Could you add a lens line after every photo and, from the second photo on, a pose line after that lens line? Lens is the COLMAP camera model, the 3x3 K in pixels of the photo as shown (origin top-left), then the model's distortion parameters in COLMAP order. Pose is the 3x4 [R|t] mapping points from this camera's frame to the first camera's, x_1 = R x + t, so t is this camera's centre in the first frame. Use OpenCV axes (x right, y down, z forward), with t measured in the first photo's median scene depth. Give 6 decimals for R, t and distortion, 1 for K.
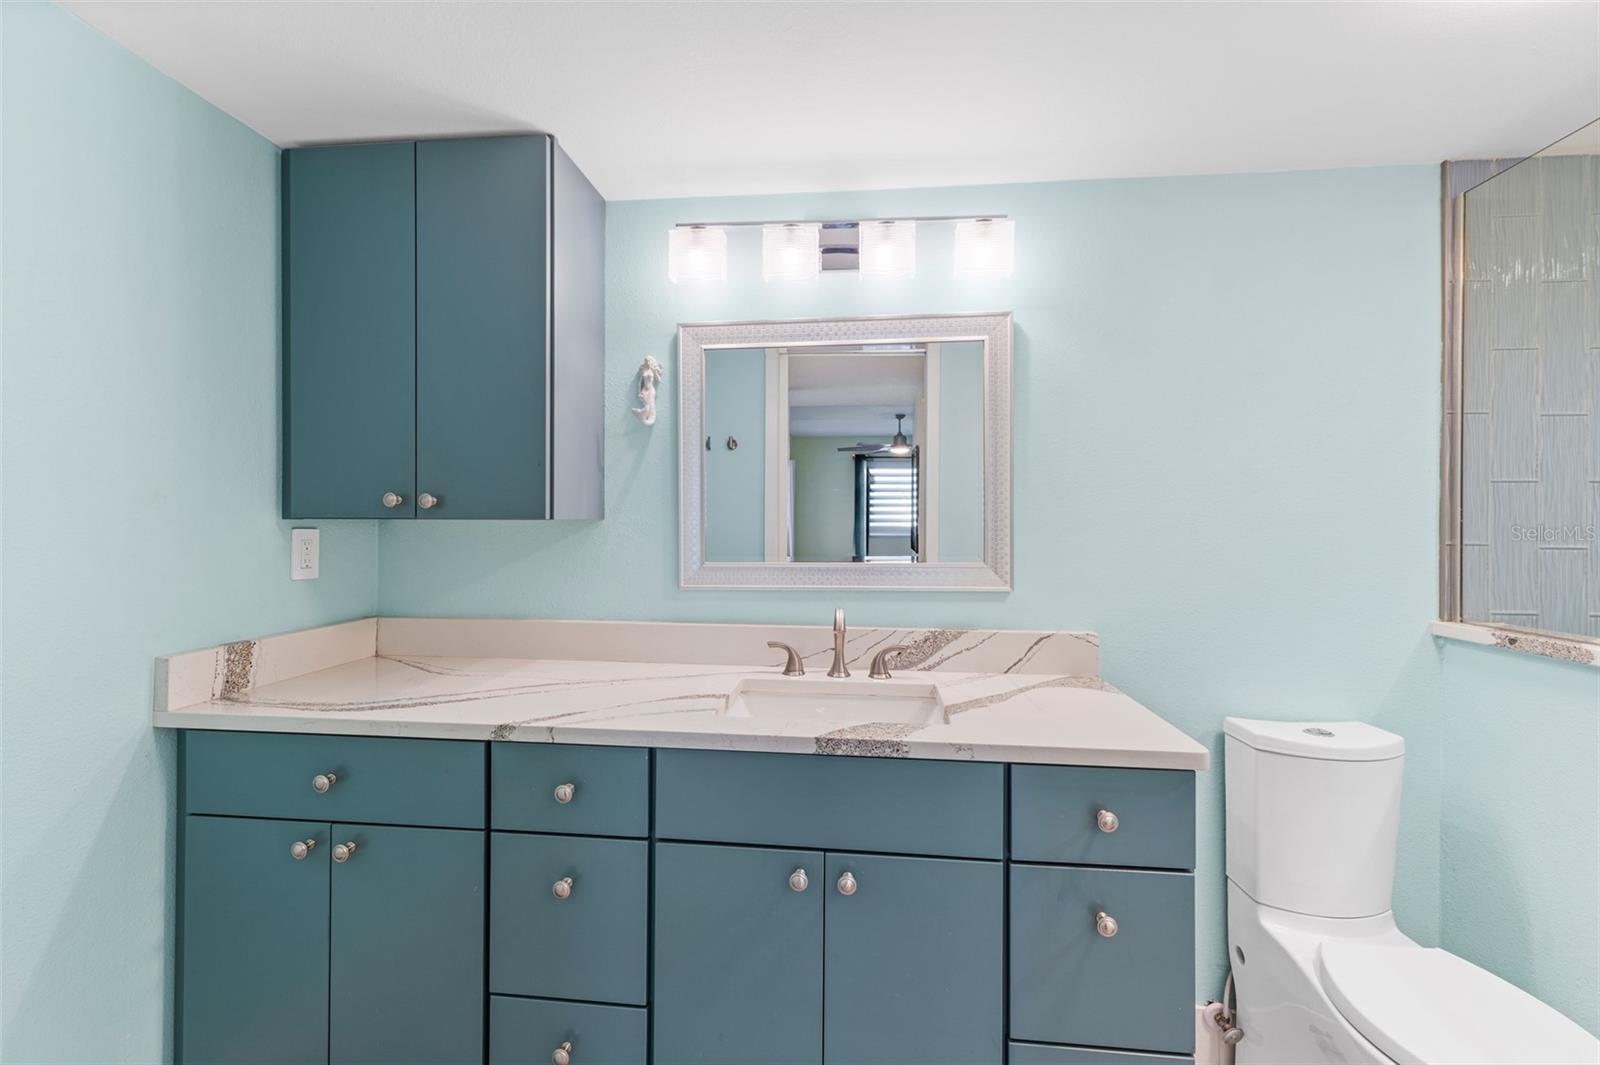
lens RADIAL K [[698.7, 0, 769.7], [0, 698.7, 524.8], [0, 0, 1]] dist [0.004764, -0.000729]
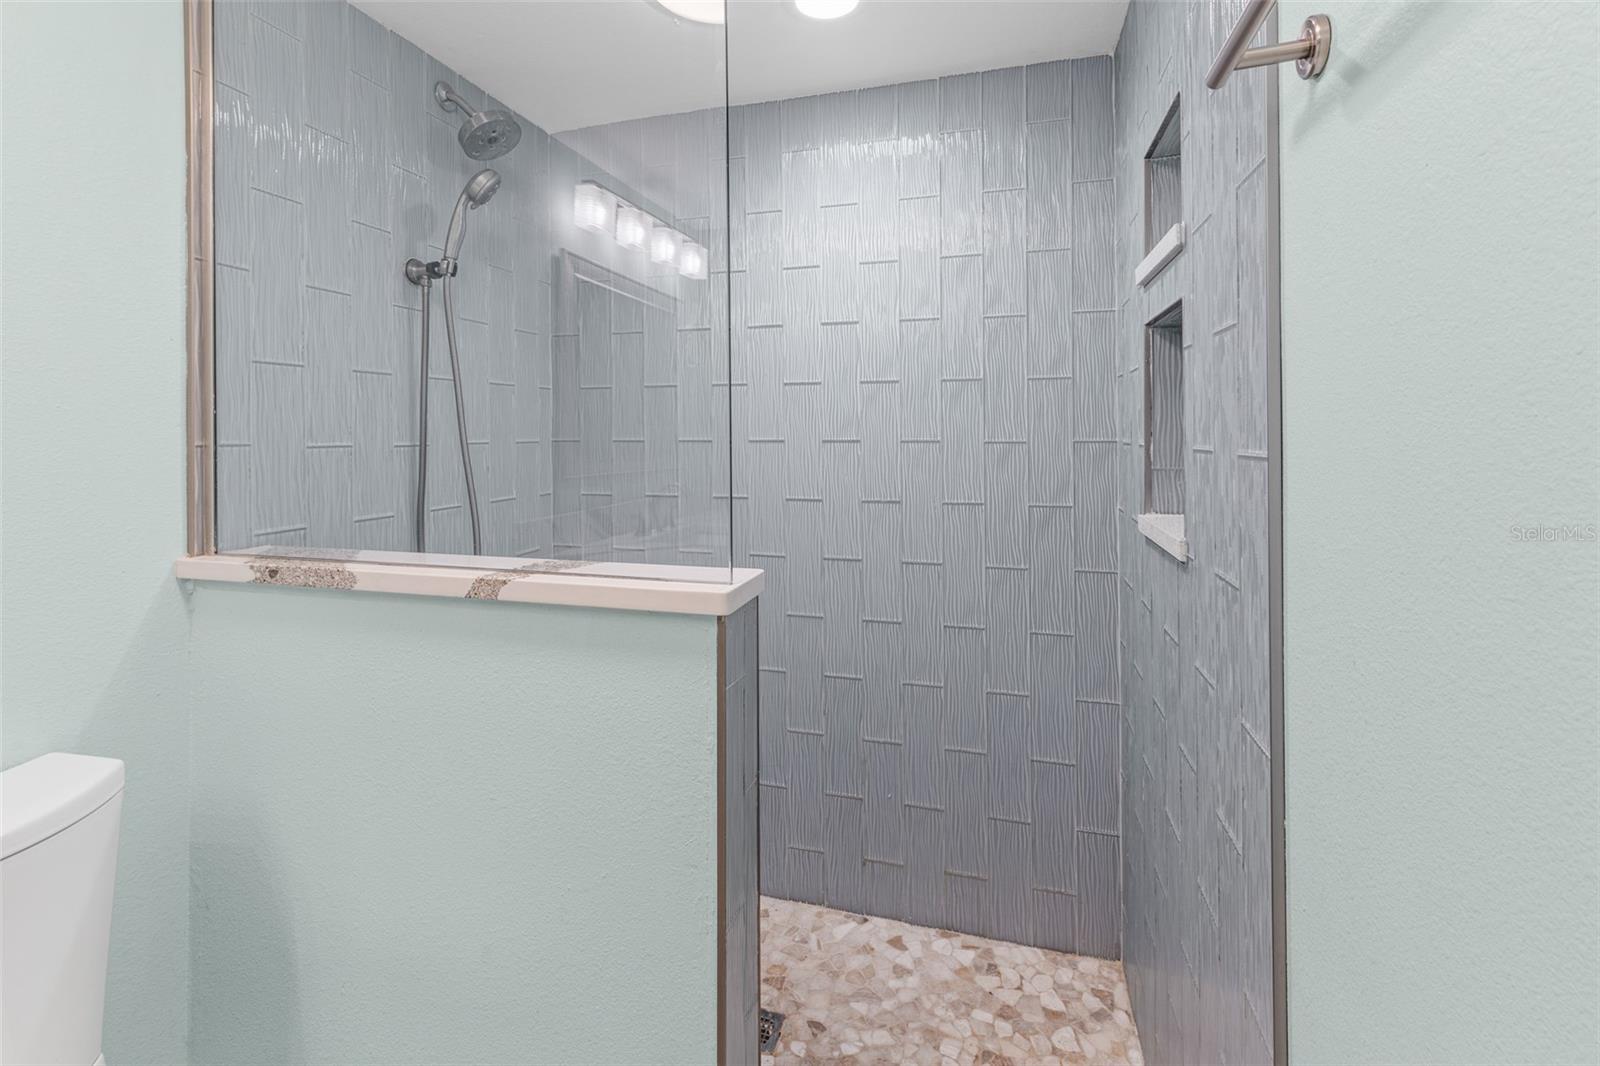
lens RADIAL K [[698.7, 0, 797.7], [0, 698.7, 430.4], [0, 0, 1]] dist [0.004764, -0.000729]
pose [[0.150143, -0.003229, 0.988659, 0.367004], [0.008851, 0.999959, 0.001921, 0.016790], [-0.988625, 0.008462, 0.150165, 0.303819]]
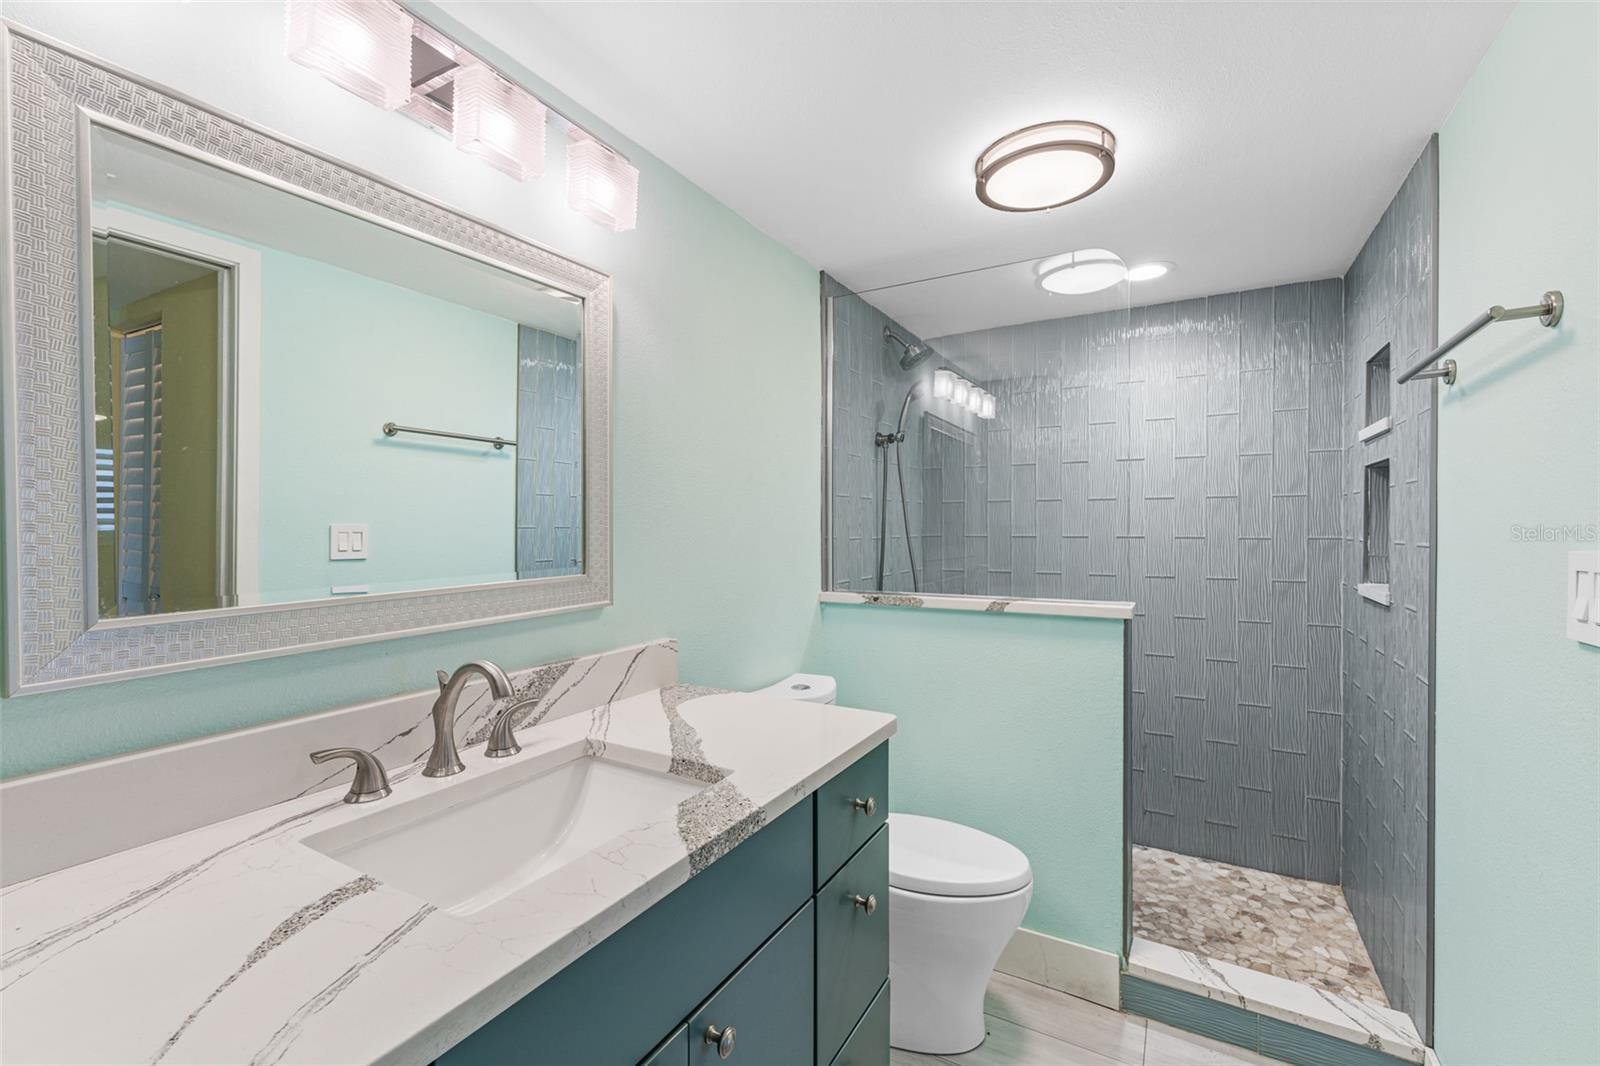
lens RADIAL K [[698.7, 0, 777.7], [0, 698.7, 535.9], [0, 0, 1]] dist [0.004764, -0.000729]
pose [[0.378918, -0.019430, 0.925226, -0.405913], [0.008805, 0.999810, 0.017391, -0.002977], [-0.925388, 0.001557, 0.379017, 0.547715]]
